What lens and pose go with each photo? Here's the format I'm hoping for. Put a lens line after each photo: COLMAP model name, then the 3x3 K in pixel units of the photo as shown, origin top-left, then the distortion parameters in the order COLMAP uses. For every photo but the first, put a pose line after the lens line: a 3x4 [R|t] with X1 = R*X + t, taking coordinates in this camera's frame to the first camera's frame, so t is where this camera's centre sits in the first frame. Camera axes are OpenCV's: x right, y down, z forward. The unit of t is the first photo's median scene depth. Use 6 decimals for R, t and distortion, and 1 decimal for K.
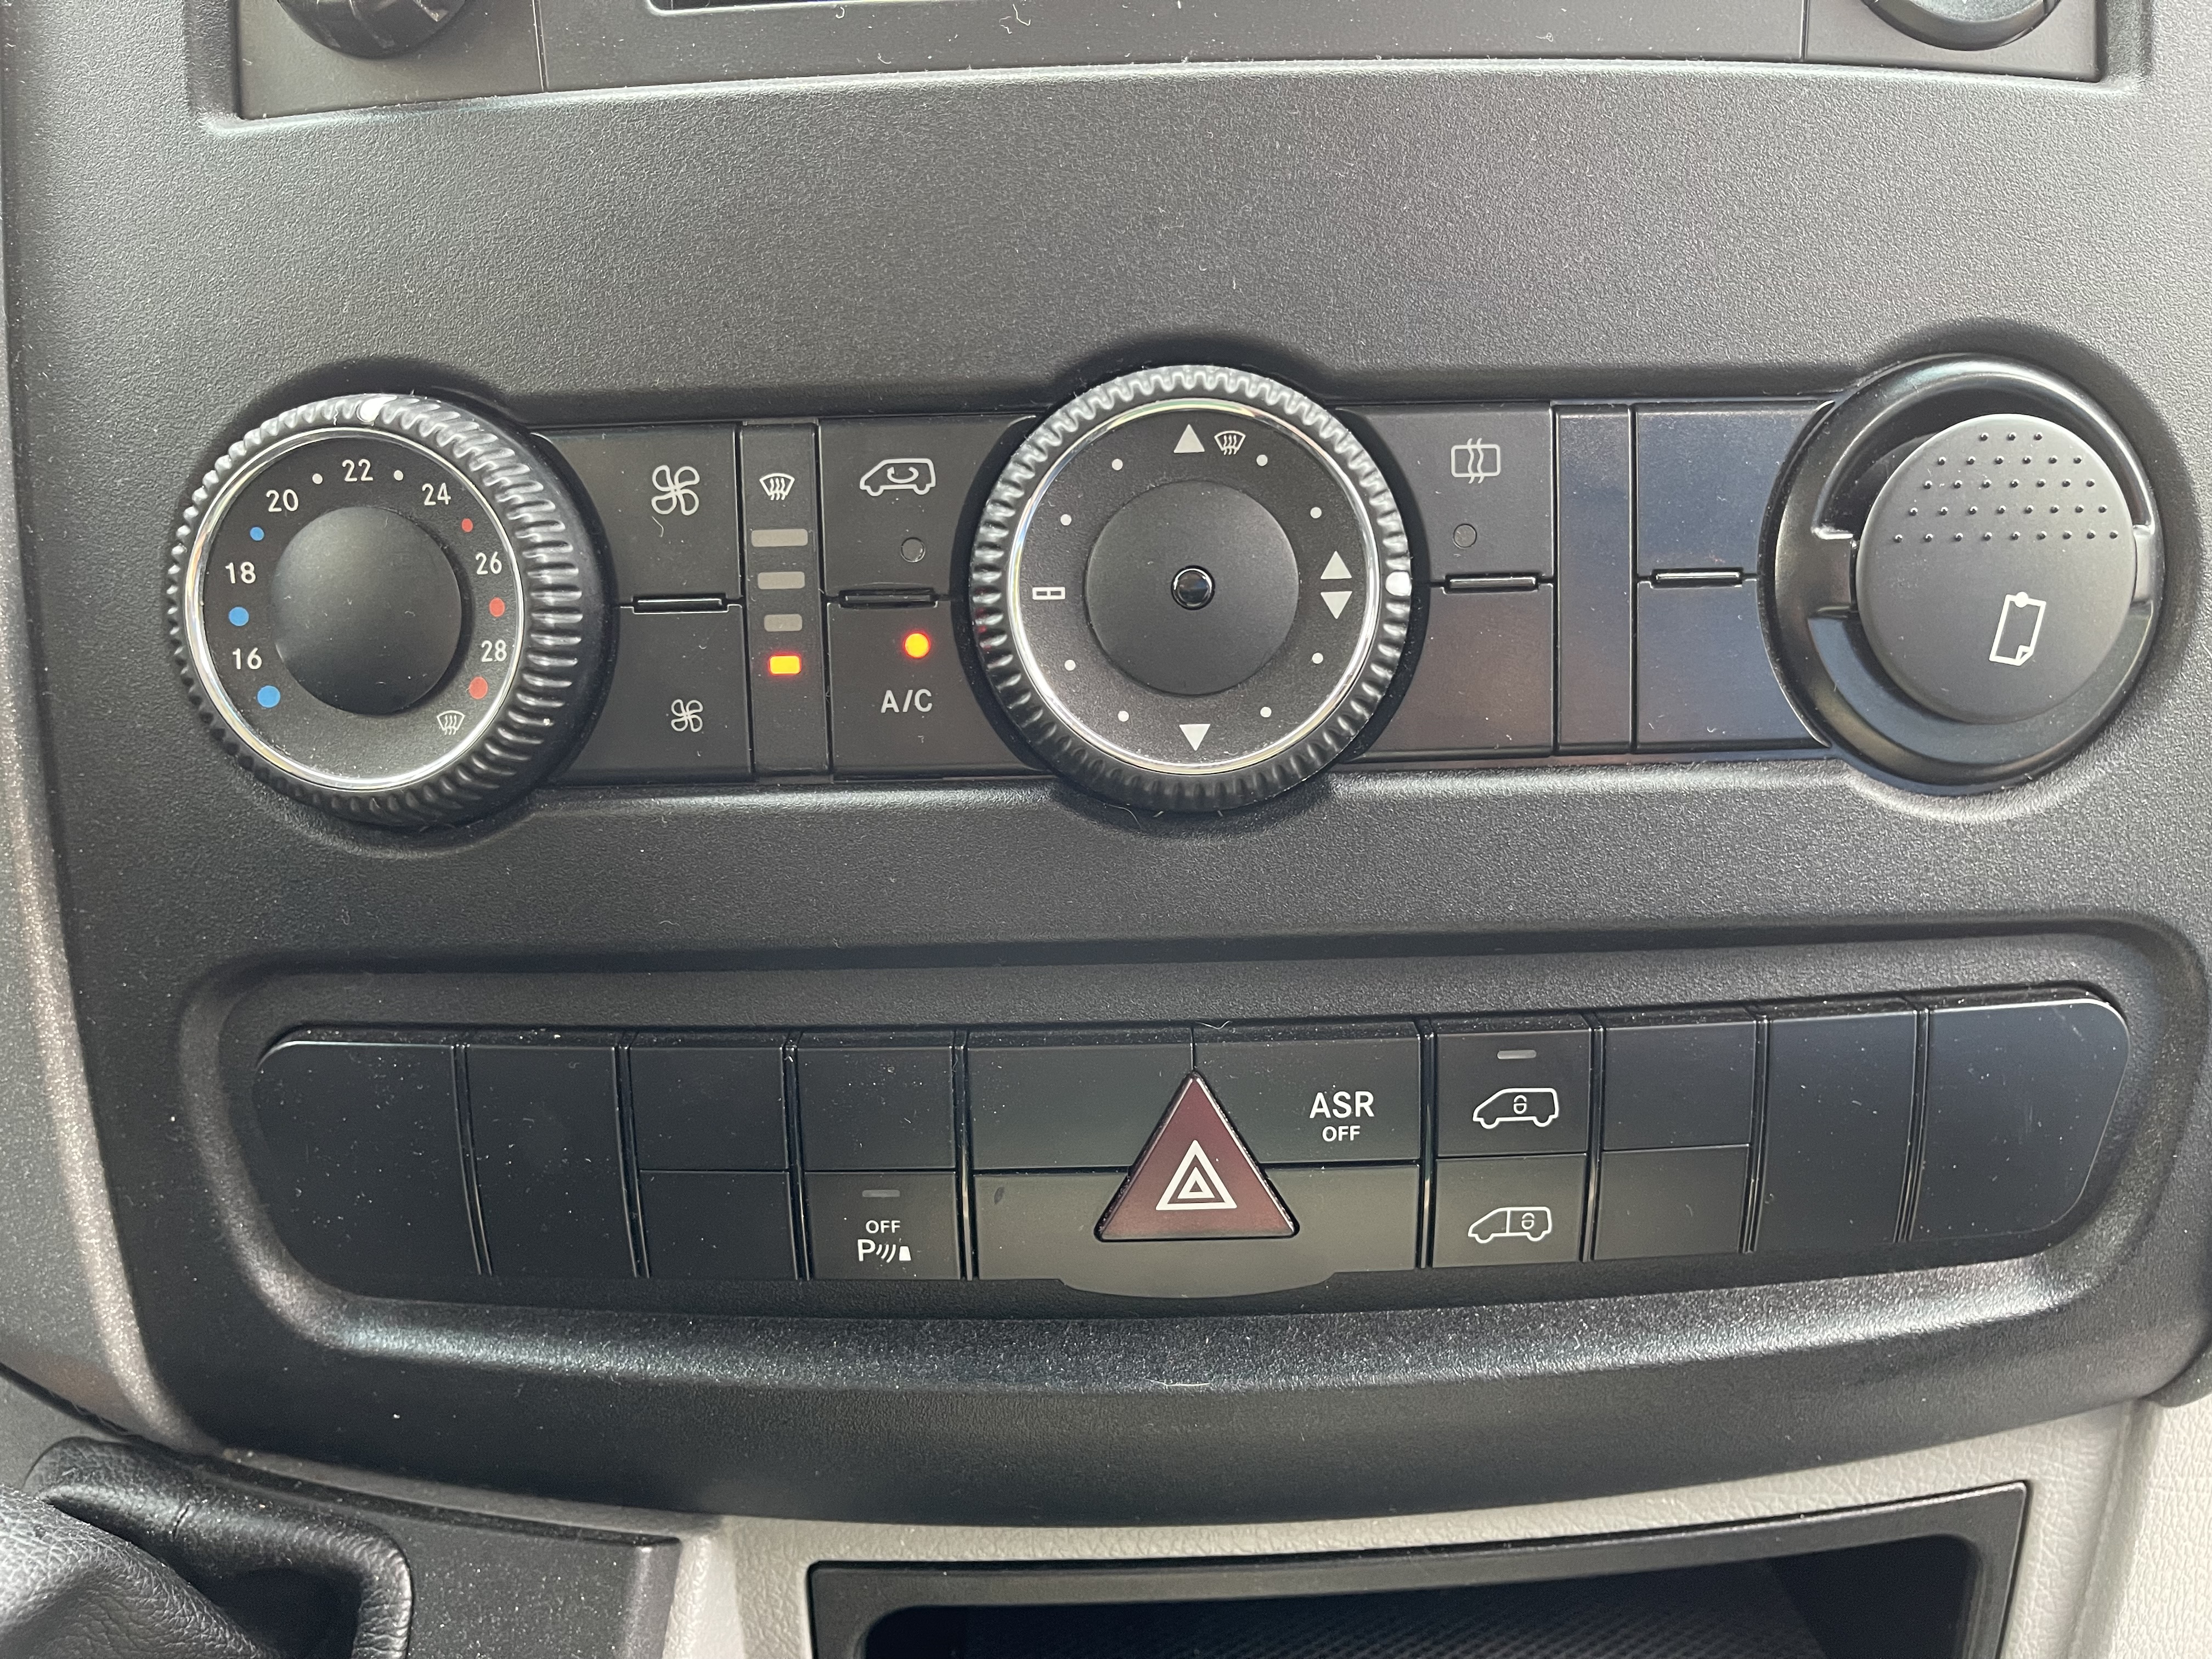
lens RADIAL K [[1691.8, 0, 1106.0], [0, 1691.8, 829.5], [0, 0, 1]] dist [0.054676, -0.103502]
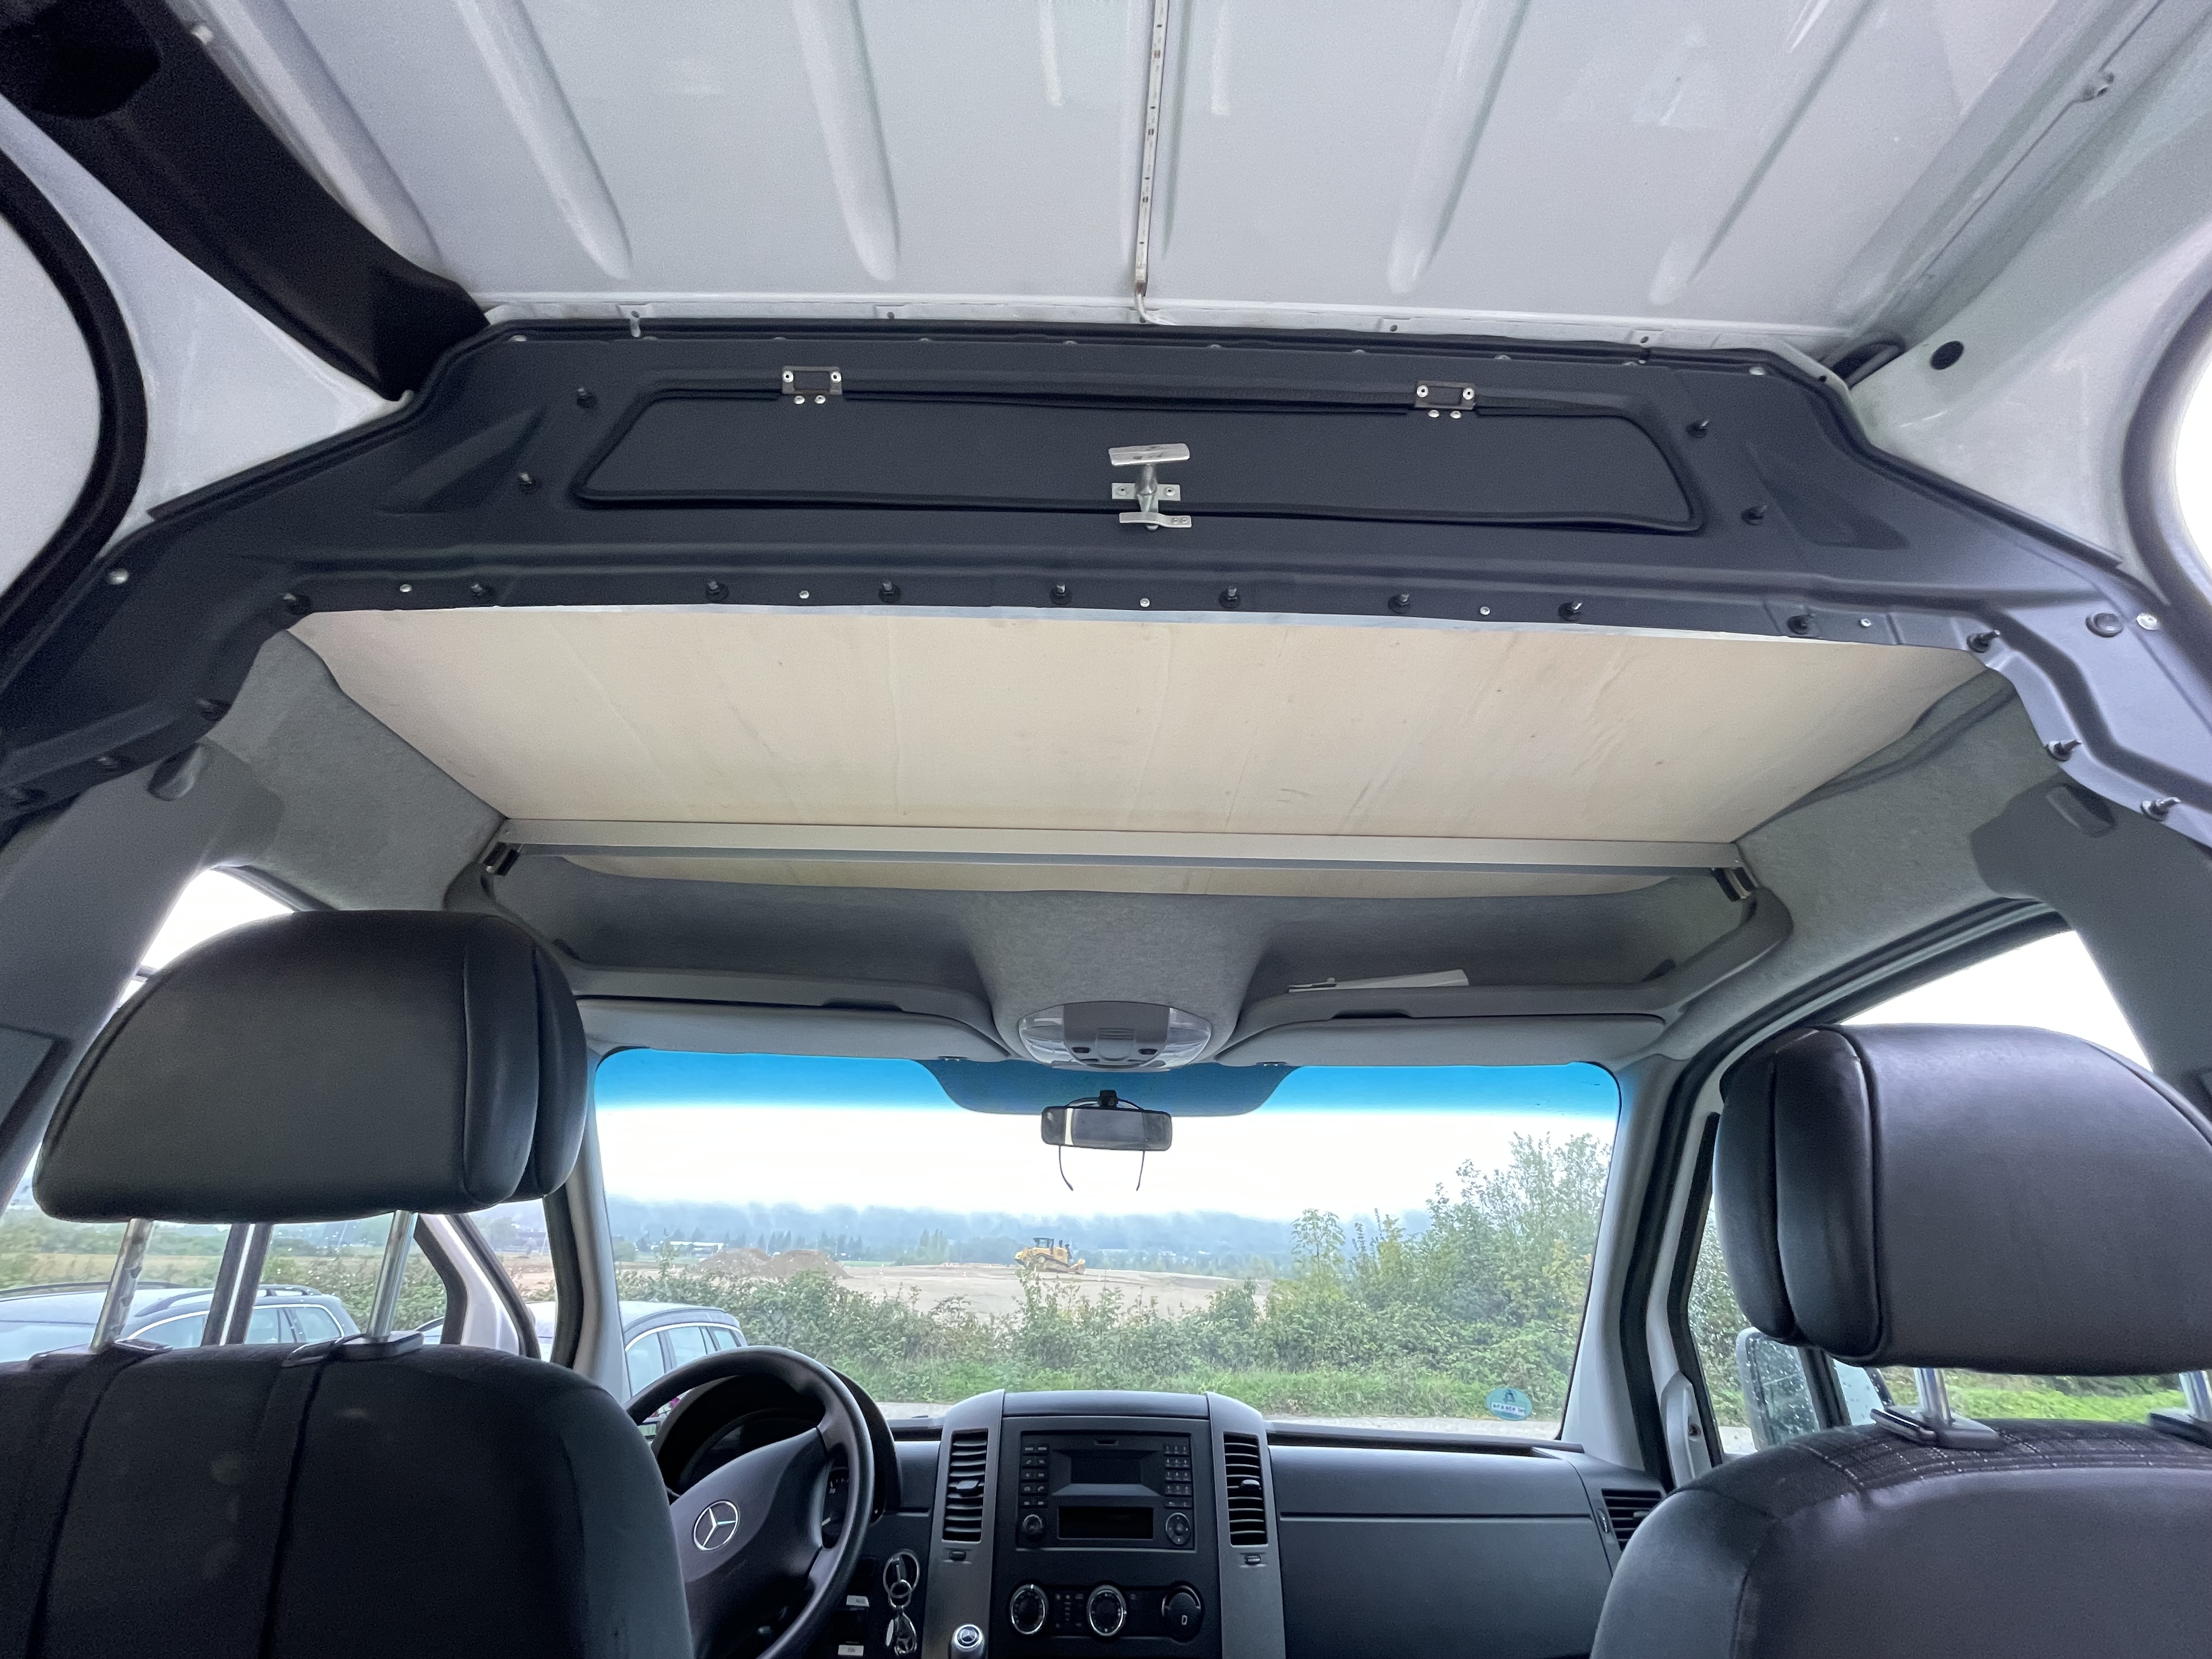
lens RADIAL K [[888.9, 0, 1106.0], [0, 888.9, 829.5], [0, 0, 1]] dist [0.010195, -0.005056]
pose [[0.999492, 0.031806, -0.002164, -0.088637], [-0.025104, 0.743406, -0.668369, -0.041741], [-0.019650, 0.668084, 0.743827, -6.113788]]
